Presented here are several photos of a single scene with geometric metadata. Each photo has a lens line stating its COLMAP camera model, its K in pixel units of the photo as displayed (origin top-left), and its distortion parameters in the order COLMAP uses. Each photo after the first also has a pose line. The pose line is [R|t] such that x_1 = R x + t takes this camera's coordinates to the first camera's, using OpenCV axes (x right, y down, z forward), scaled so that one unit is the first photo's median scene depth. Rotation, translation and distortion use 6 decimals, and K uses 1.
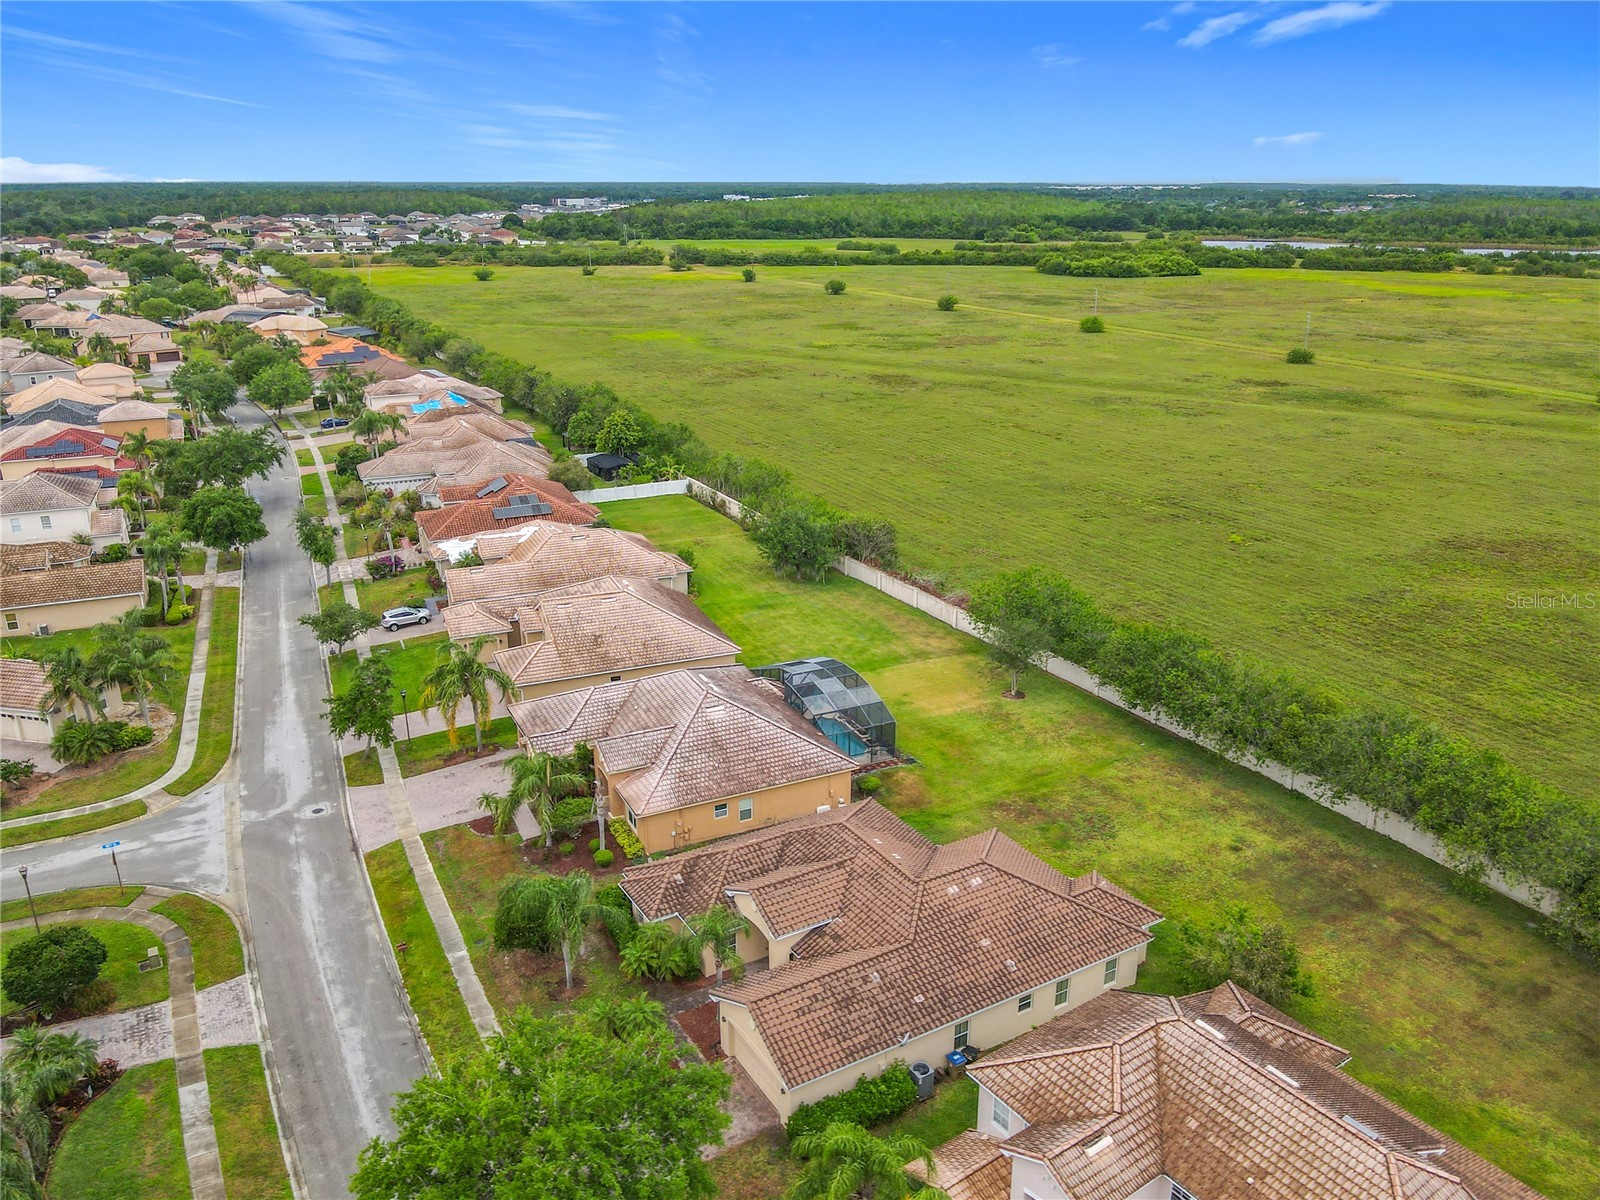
lens RADIAL K [[1211.3, 0, 791.0], [0, 1211.3, 601.3], [0, 0, 1]] dist [-0.038219, 0.059904]
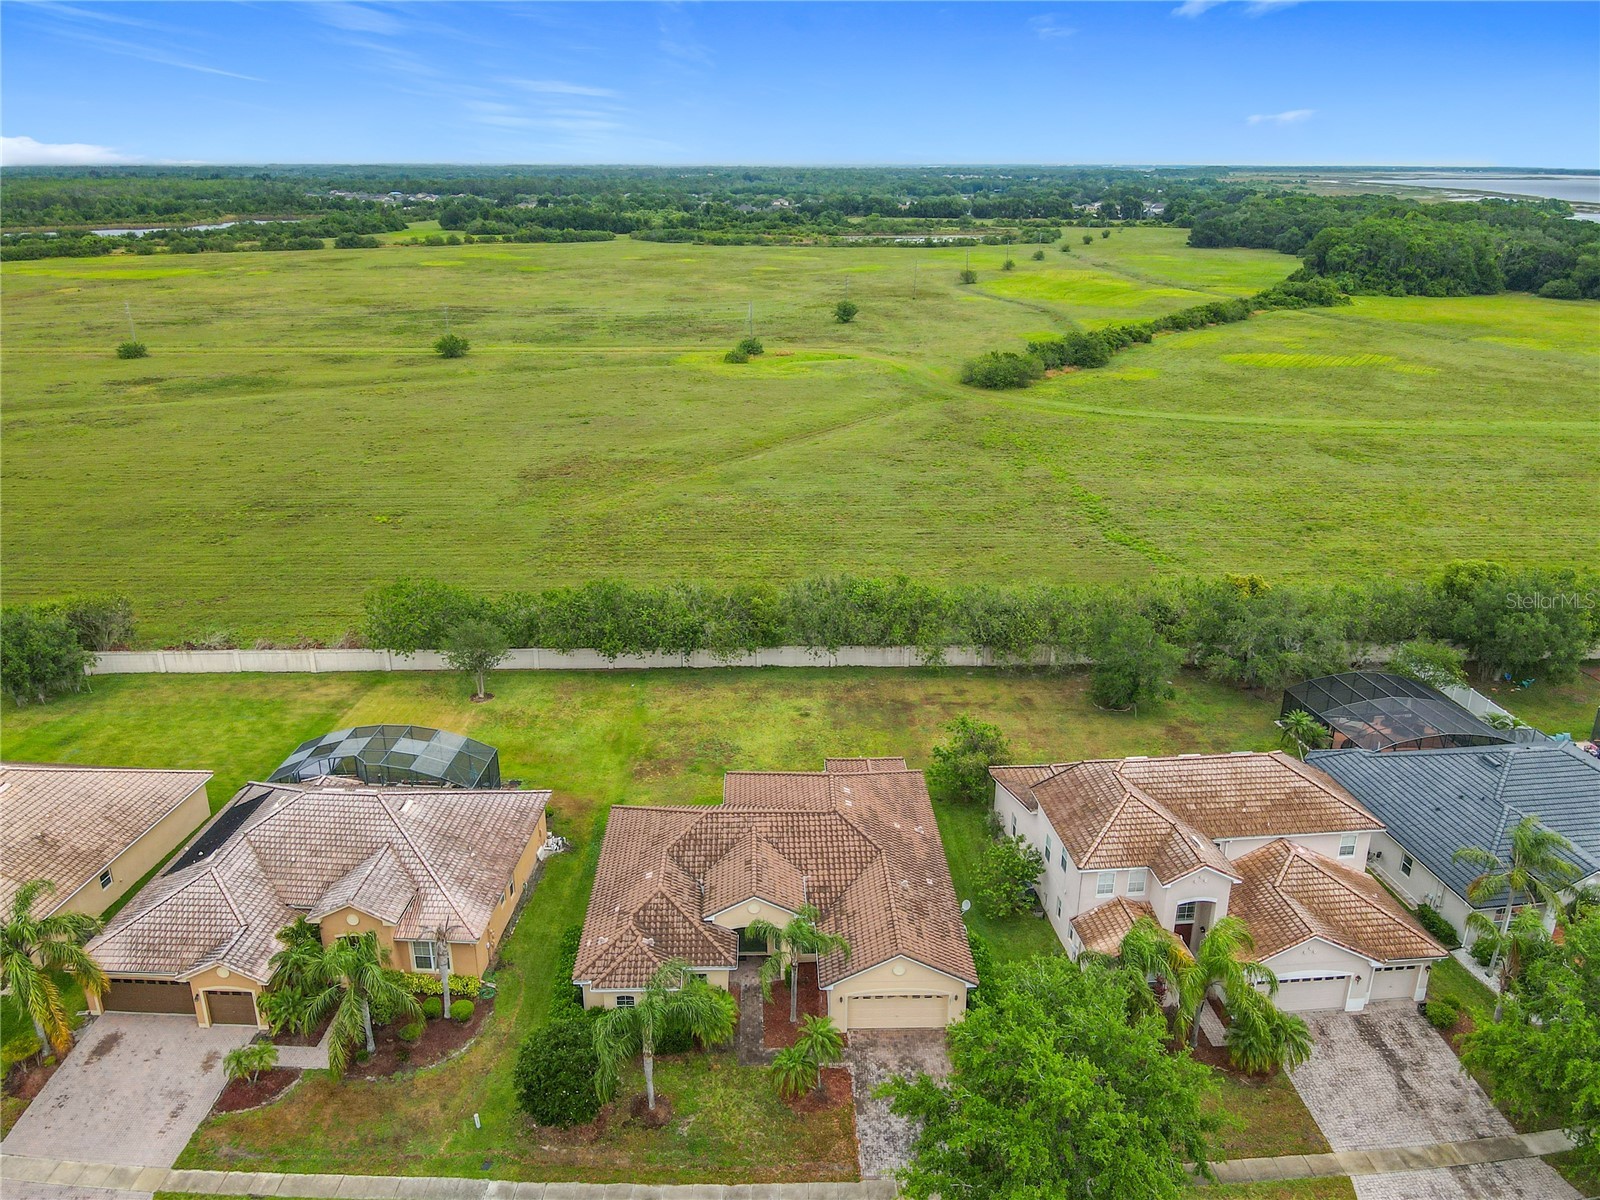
lens RADIAL K [[1211.3, 0, 791.0], [0, 1211.3, 601.3], [0, 0, 1]] dist [-0.038219, 0.059904]
pose [[0.489217, -0.300186, 0.818874, -0.584768], [0.288253, 0.941790, 0.173034, -0.115768], [-0.823150, 0.151392, 0.547270, 0.302954]]
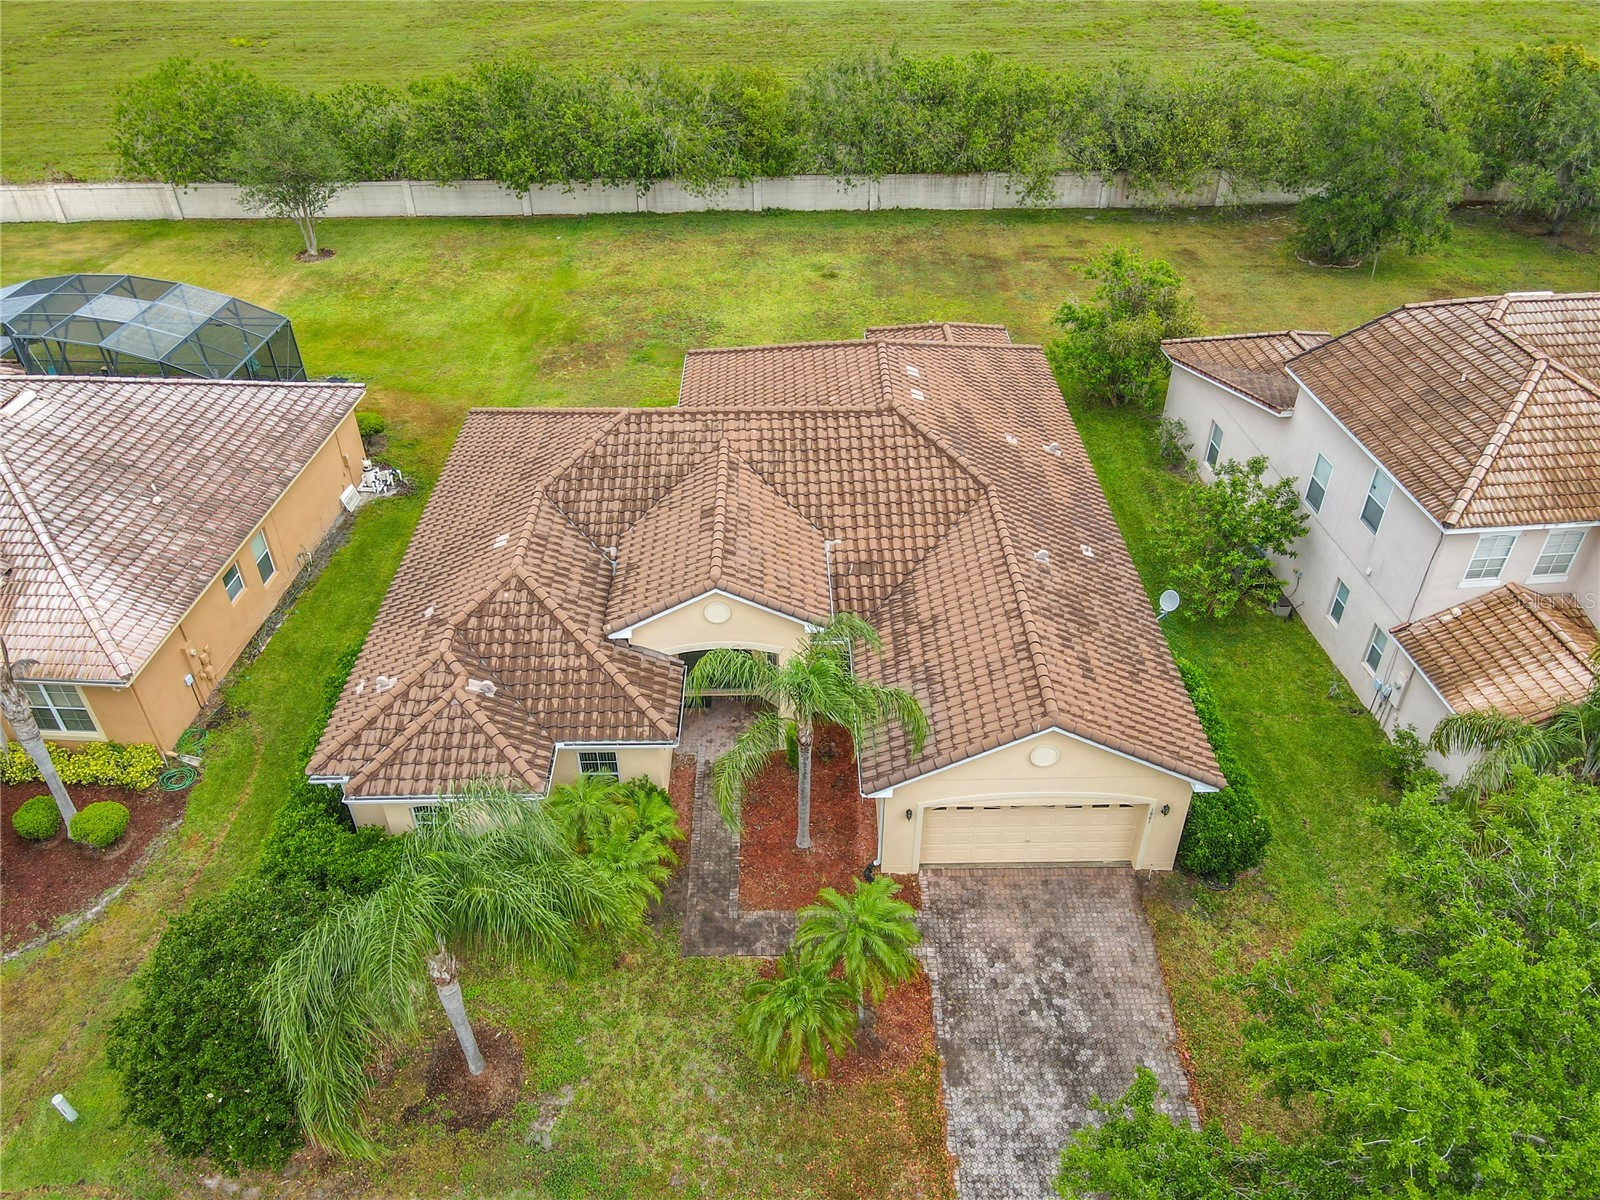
lens RADIAL K [[1159.8, 0, 796.5], [0, 1159.8, 607.9], [0, 0, 1]] dist [0.007509, 0.007092]
pose [[0.500469, -0.527535, 0.686467, -0.243960], [0.297325, 0.849416, 0.435993, 0.053428], [-0.813098, -0.014097, 0.581956, 0.558141]]
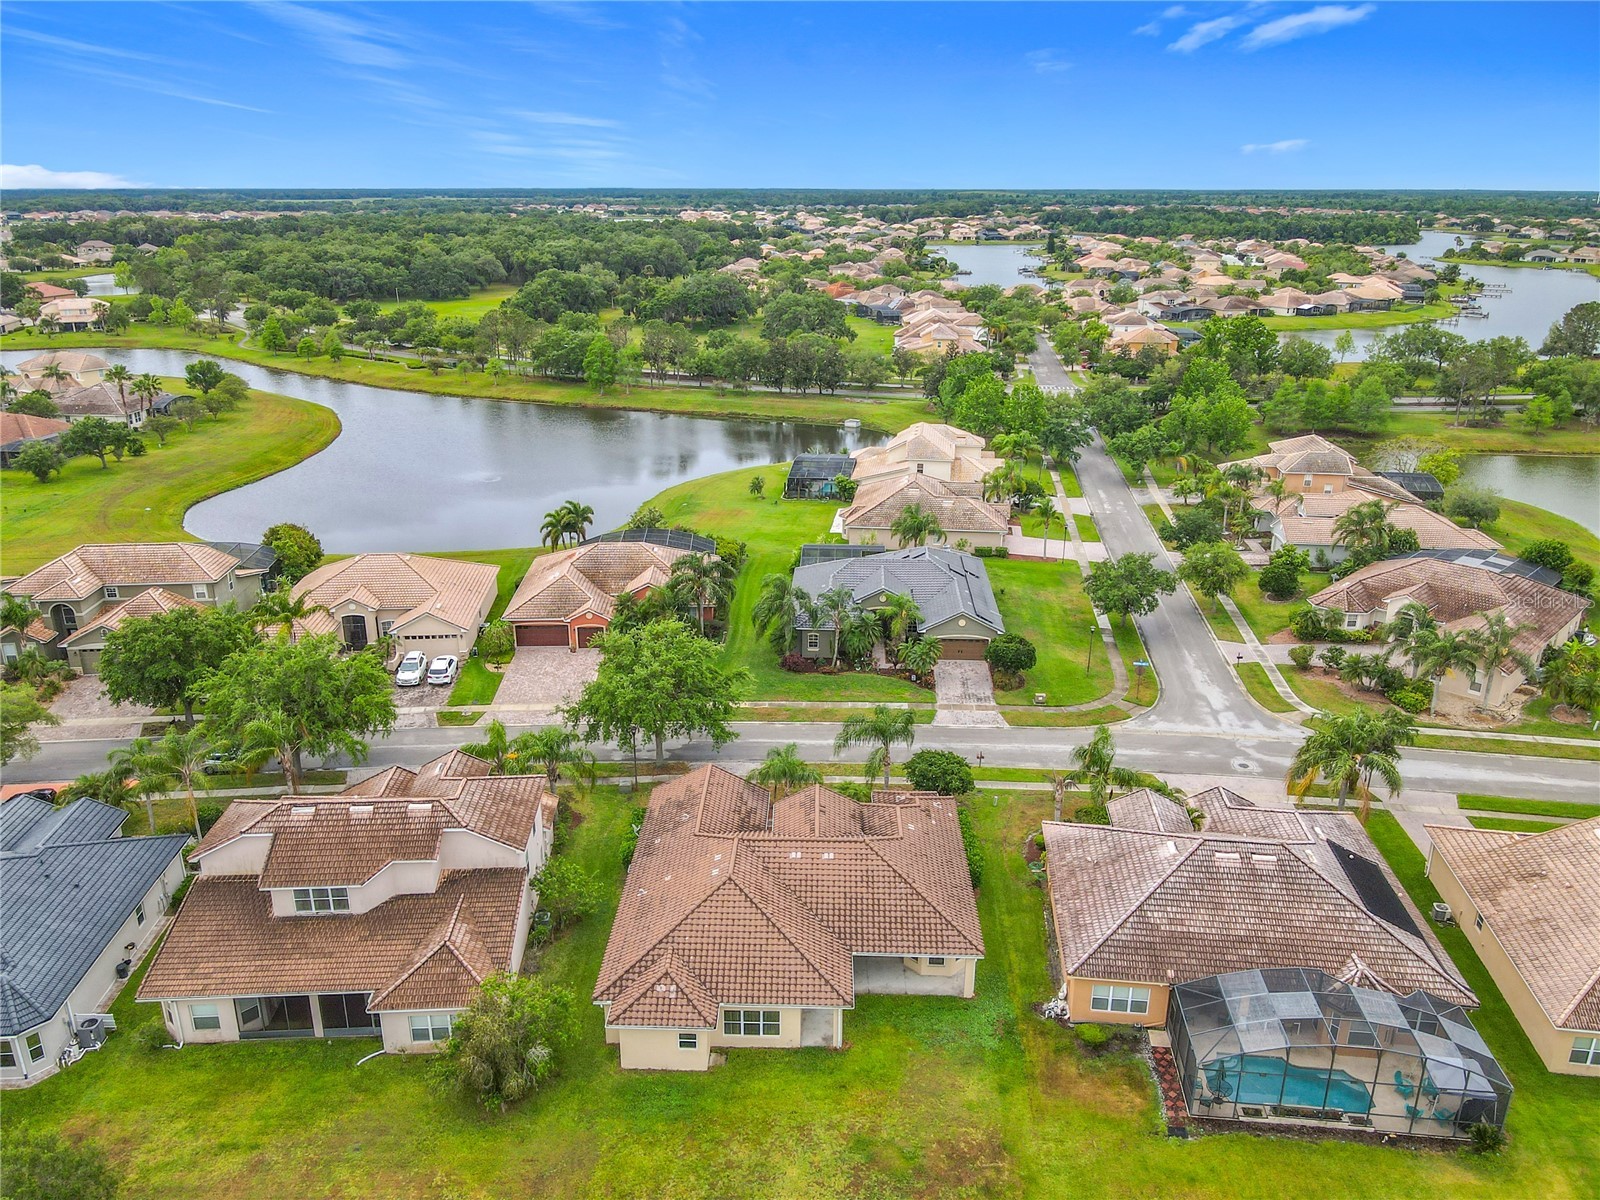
lens RADIAL K [[1198.6, 0, 812.5], [0, 1198.6, 586.7], [0, 0, 1]] dist [-0.003946, 0.005030]
pose [[-0.516438, 0.272494, -0.811812, 0.685175], [-0.288328, 0.837332, 0.464480, -0.373715], [0.806324, 0.473943, -0.353863, 1.022896]]
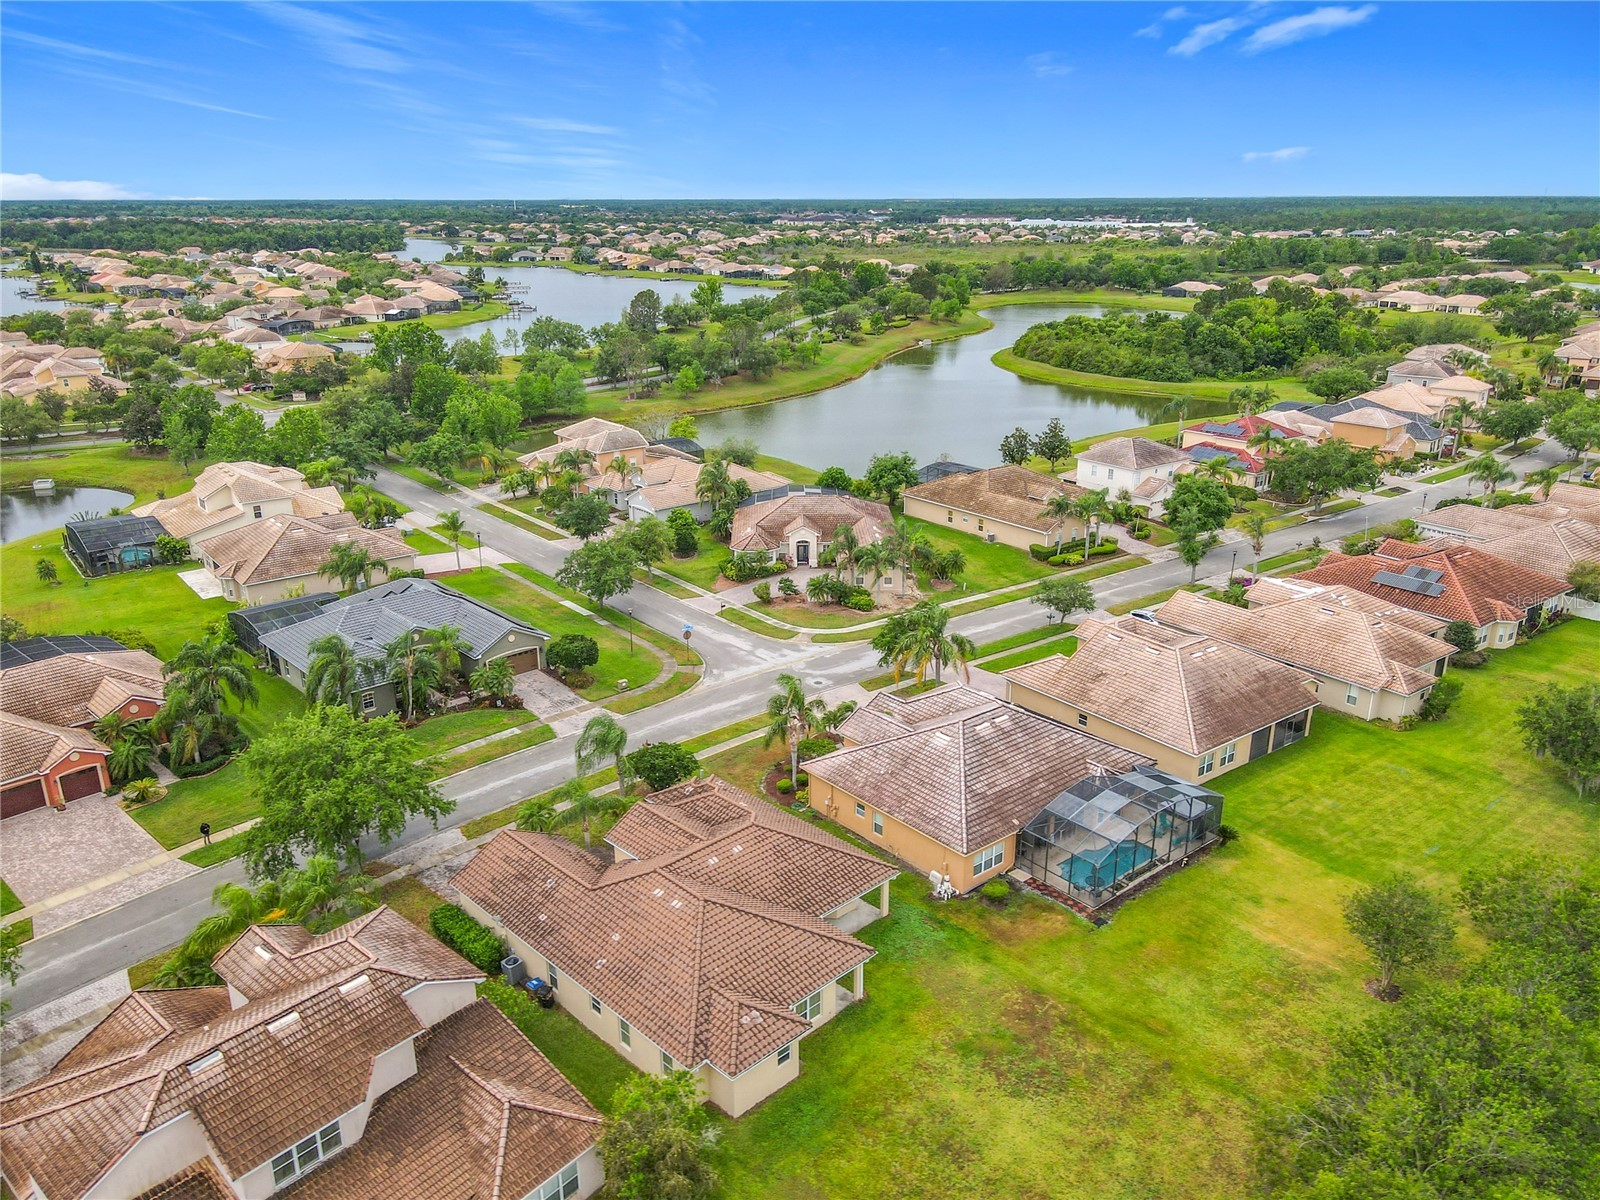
lens RADIAL K [[1175.8, 0, 792.9], [0, 1175.8, 603.1], [0, 0, 1]] dist [0.013263, 0.001045]
pose [[0.250484, 0.316551, -0.914906, 0.770041], [-0.322430, 0.918358, 0.229470, -0.197186], [0.912851, 0.237515, 0.332100, 0.544908]]
